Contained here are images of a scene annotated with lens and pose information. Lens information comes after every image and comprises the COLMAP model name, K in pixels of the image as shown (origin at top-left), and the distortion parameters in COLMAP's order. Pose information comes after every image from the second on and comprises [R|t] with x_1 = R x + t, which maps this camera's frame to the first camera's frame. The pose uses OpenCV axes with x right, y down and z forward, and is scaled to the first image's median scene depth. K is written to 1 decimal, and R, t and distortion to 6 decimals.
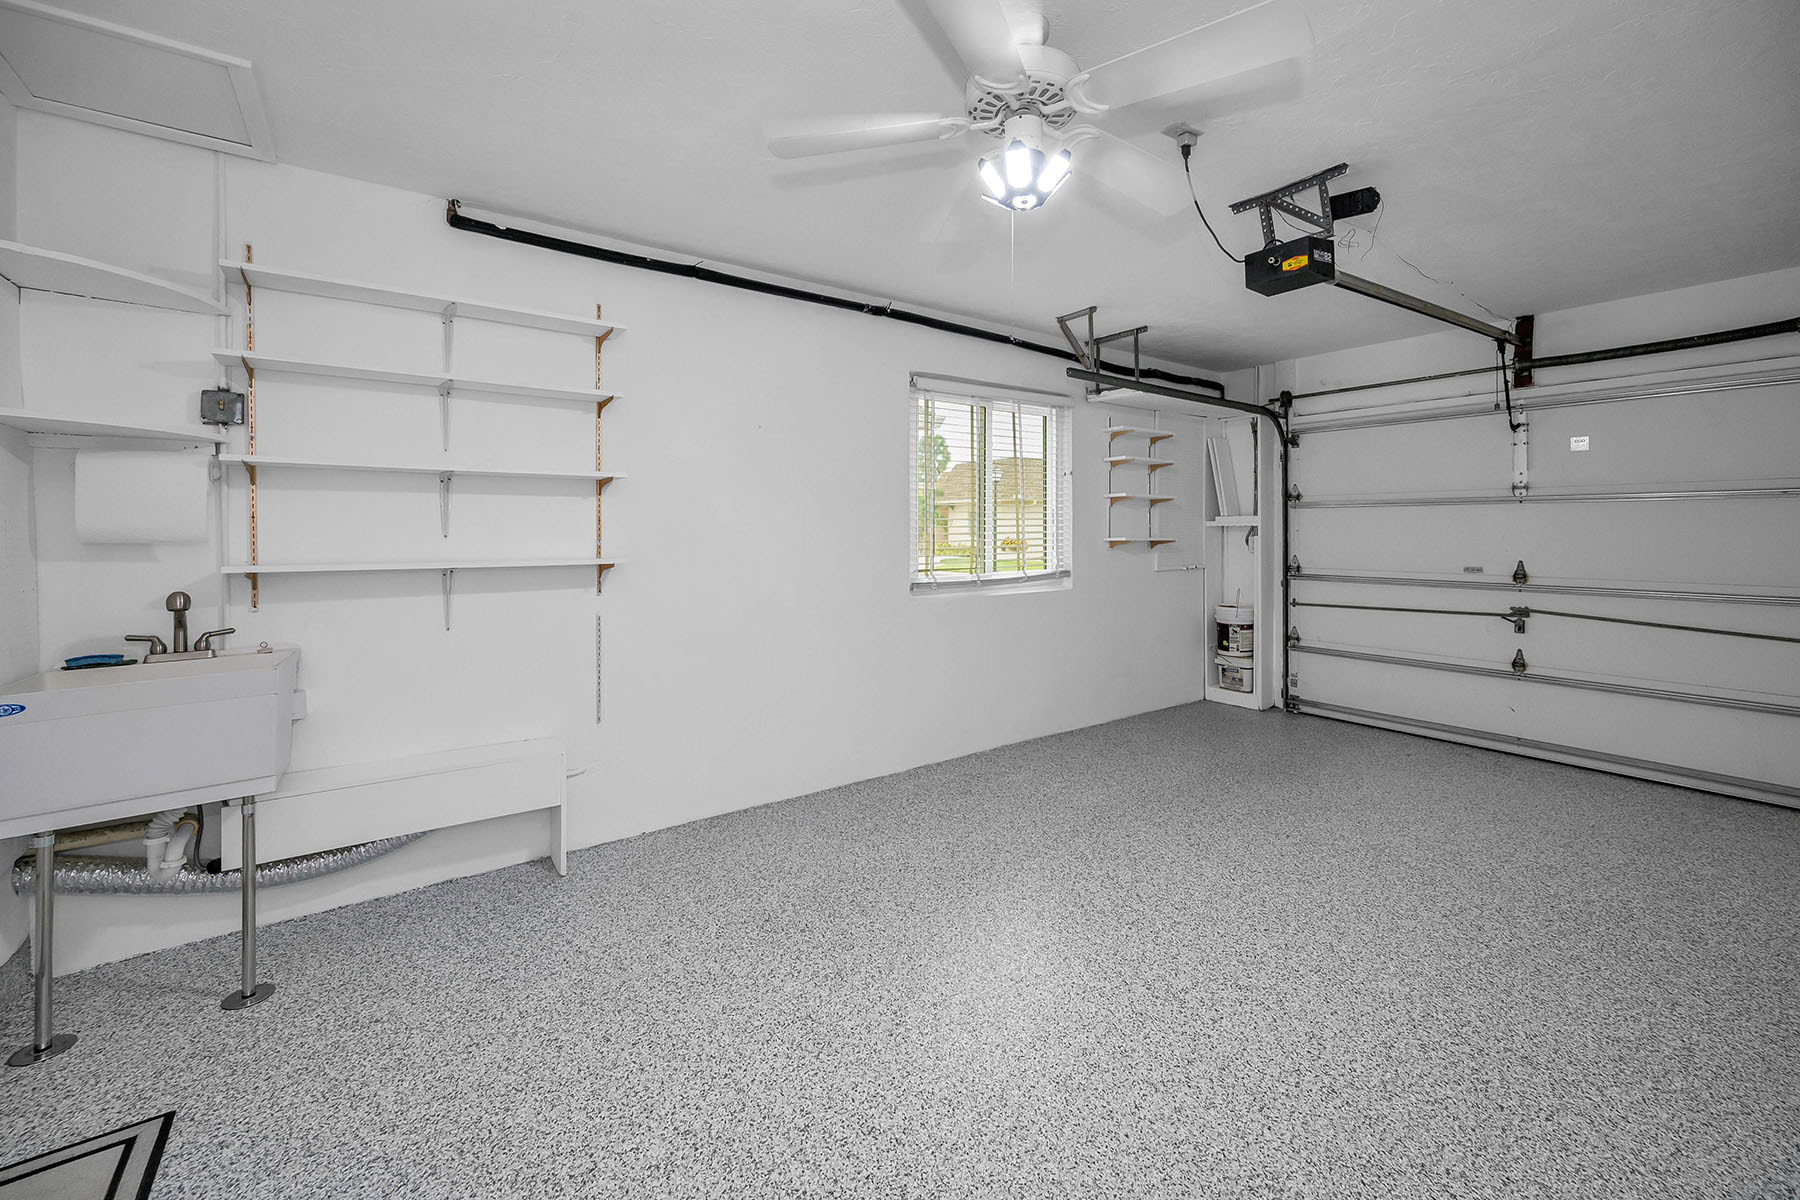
lens RADIAL K [[732.8, 0, 910.7], [0, 732.8, 530.4], [0, 0, 1]] dist [0.000709, 0.000027]
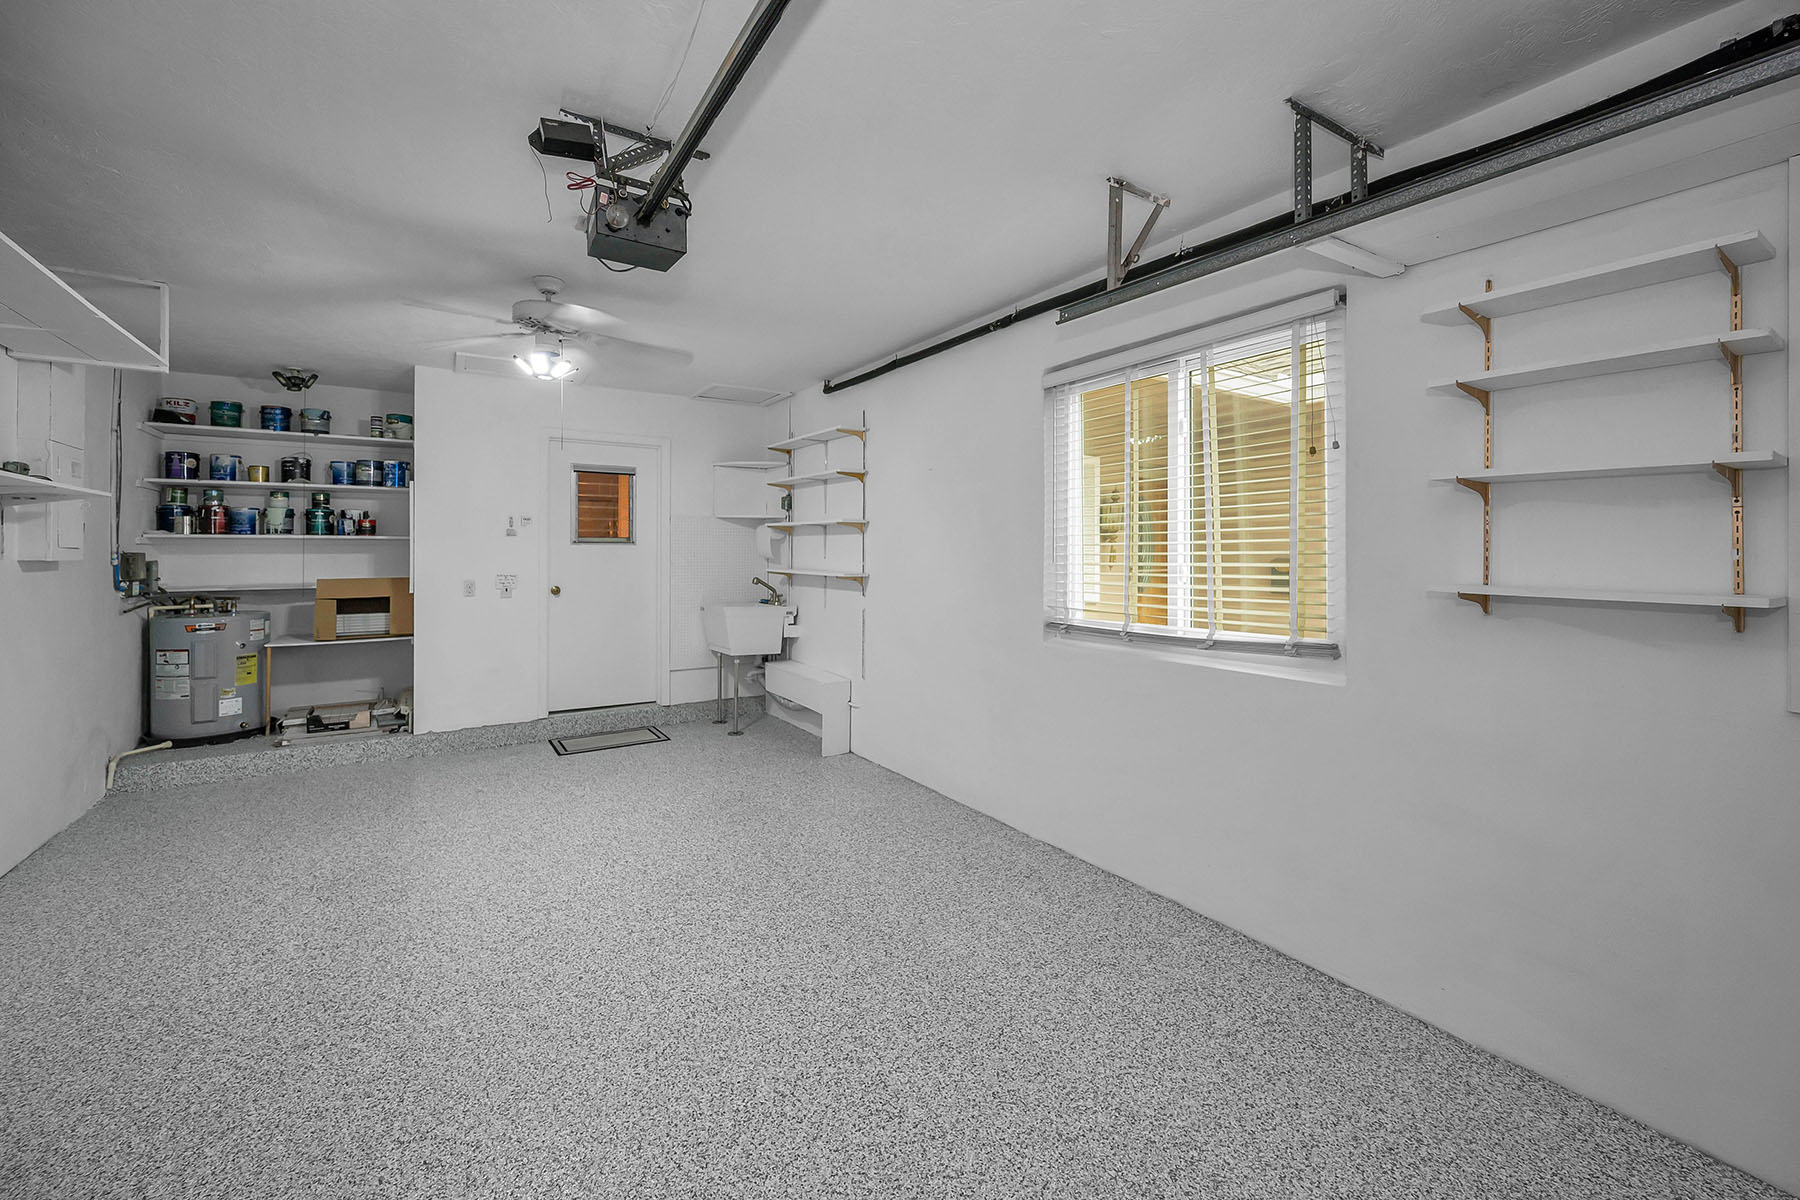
lens RADIAL K [[732.8, 0, 893.9], [0, 732.8, 546.8], [0, 0, 1]] dist [0.000709, 0.000027]
pose [[-0.055978, -0.003725, -0.998425, 1.162598], [-0.004361, 0.999984, -0.003486, -0.014291], [0.998422, 0.004159, -0.055993, 1.194364]]
